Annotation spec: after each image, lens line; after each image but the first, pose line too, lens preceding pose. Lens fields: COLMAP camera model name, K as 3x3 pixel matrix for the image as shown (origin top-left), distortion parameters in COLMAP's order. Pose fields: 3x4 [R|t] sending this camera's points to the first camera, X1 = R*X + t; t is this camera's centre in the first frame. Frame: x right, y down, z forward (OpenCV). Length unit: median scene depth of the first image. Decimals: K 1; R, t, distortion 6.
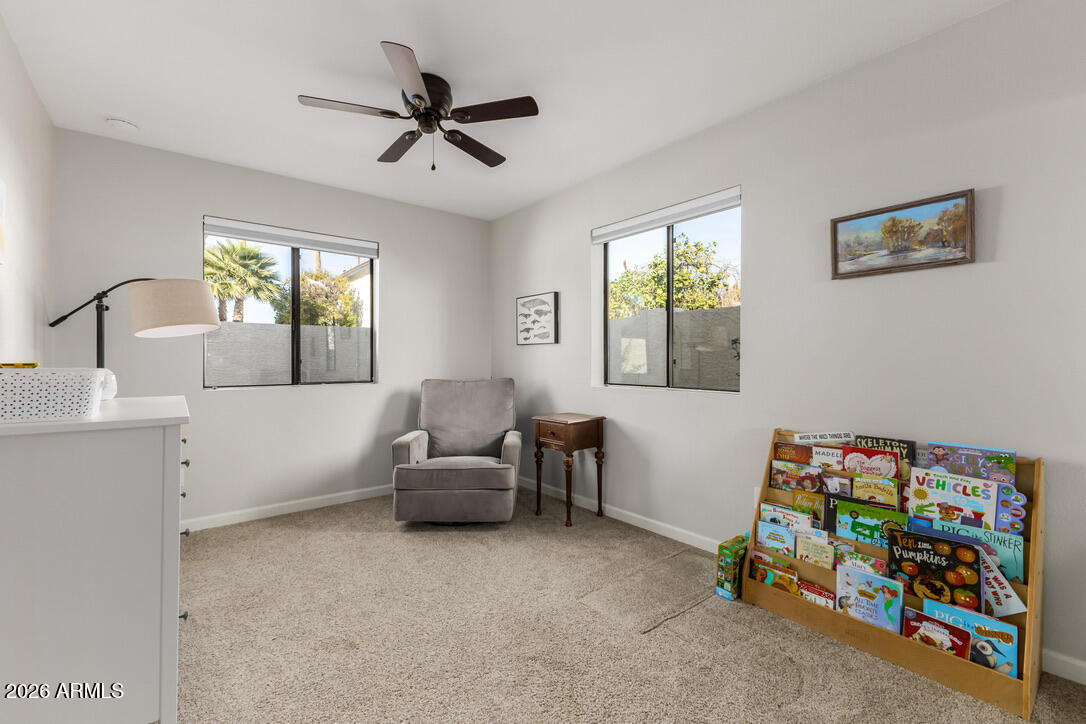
lens RADIAL K [[472.2, 0, 543.0], [0, 472.2, 362.0], [0, 0, 1]] dist [0.008156, -0.000803]
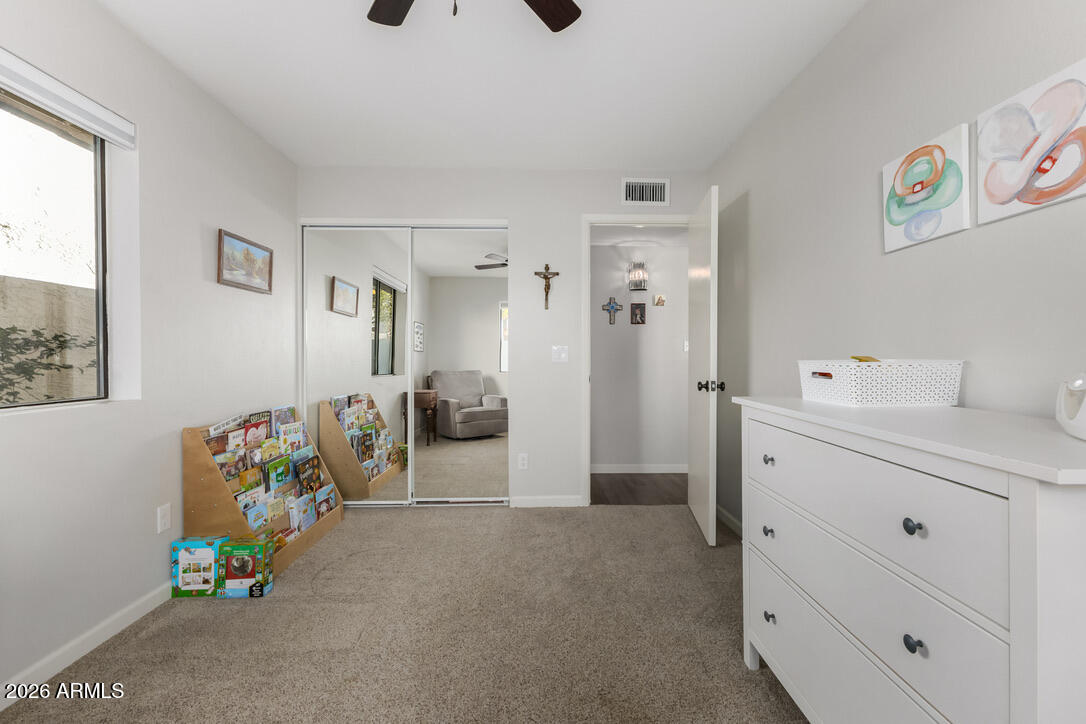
lens RADIAL K [[472.2, 0, 543.0], [0, 472.2, 362.0], [0, 0, 1]] dist [0.008156, -0.000803]
pose [[-0.792207, -0.010238, 0.610166, -0.708832], [0.001370, 0.999827, 0.018555, -0.007244], [-0.610250, 0.015536, -0.792056, 1.483978]]
